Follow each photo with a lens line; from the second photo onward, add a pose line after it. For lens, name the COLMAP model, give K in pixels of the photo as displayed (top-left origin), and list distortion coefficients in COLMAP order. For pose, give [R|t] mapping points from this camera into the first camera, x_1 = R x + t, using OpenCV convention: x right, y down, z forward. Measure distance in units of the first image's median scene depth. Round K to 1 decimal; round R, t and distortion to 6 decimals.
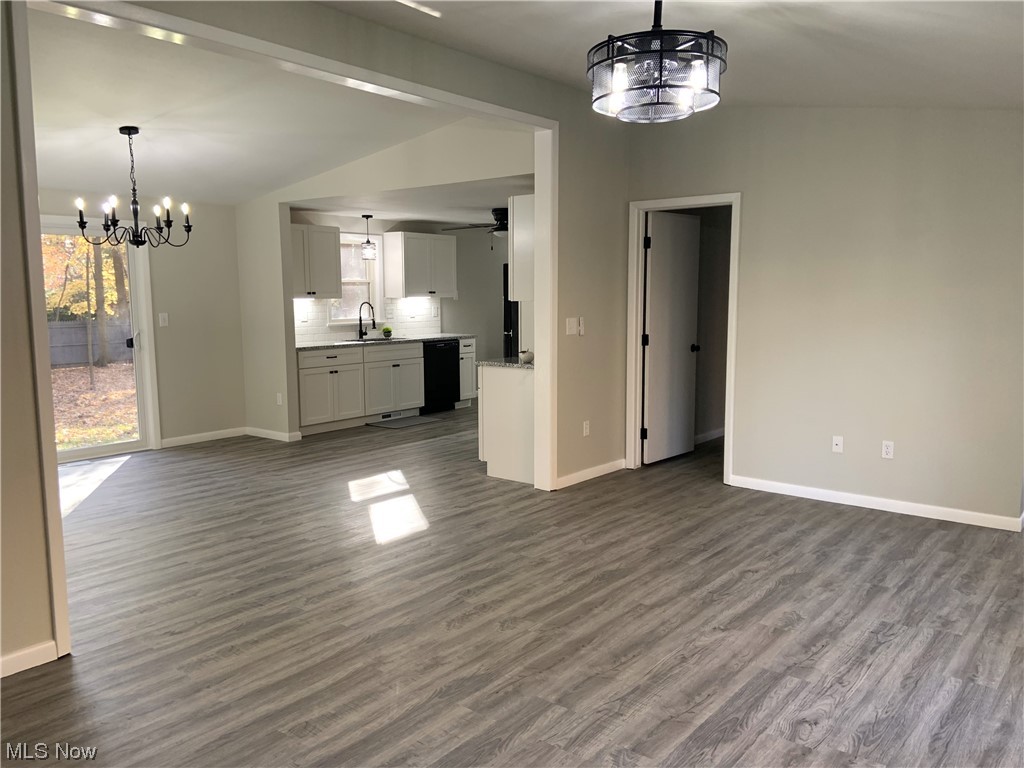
lens RADIAL K [[787.6, 0, 512.0], [0, 787.6, 384.0], [0, 0, 1]] dist [0.126798, -0.165434]
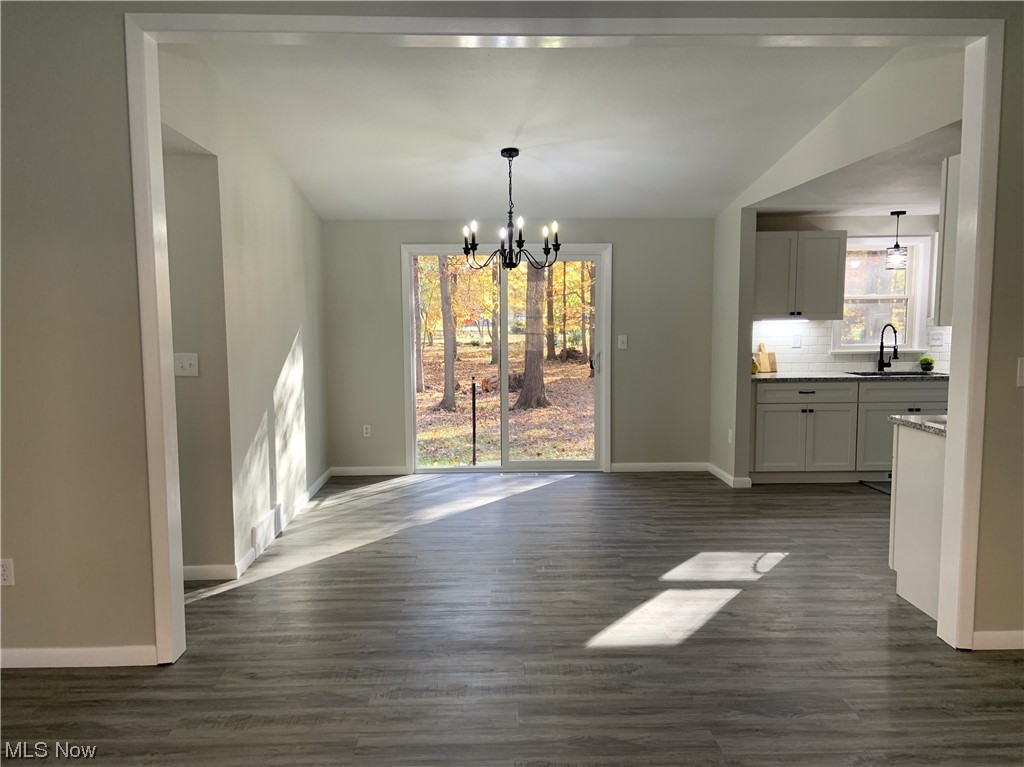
lens RADIAL K [[787.6, 0, 512.0], [0, 787.6, 383.5], [0, 0, 1]] dist [0.126798, -0.165434]
pose [[0.656956, 0.068026, -0.750853, 0.204281], [-0.086593, 0.996138, 0.014484, -0.031517], [0.748939, 0.055503, 0.660310, 0.261755]]
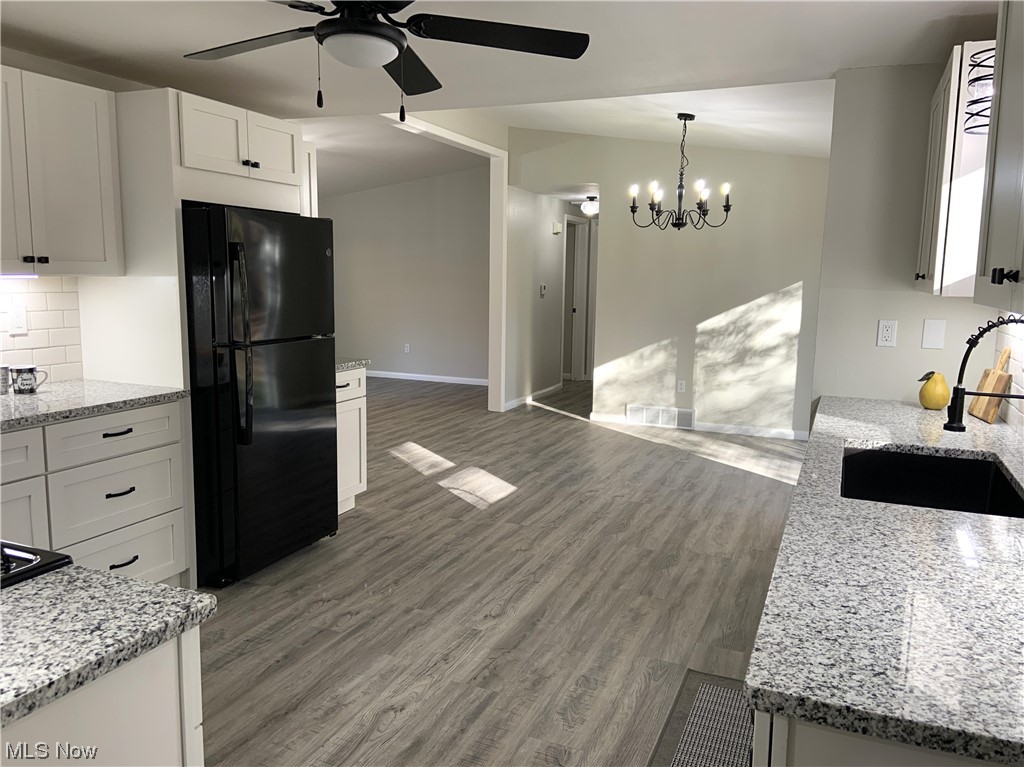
lens RADIAL K [[787.6, 0, 512.0], [0, 787.6, 383.5], [0, 0, 1]] dist [0.126798, -0.165434]
pose [[-0.961649, 0.024874, -0.273153, 0.023768], [-0.046274, 0.966891, 0.250959, -0.163795], [0.270352, 0.253975, -0.928659, 1.417627]]
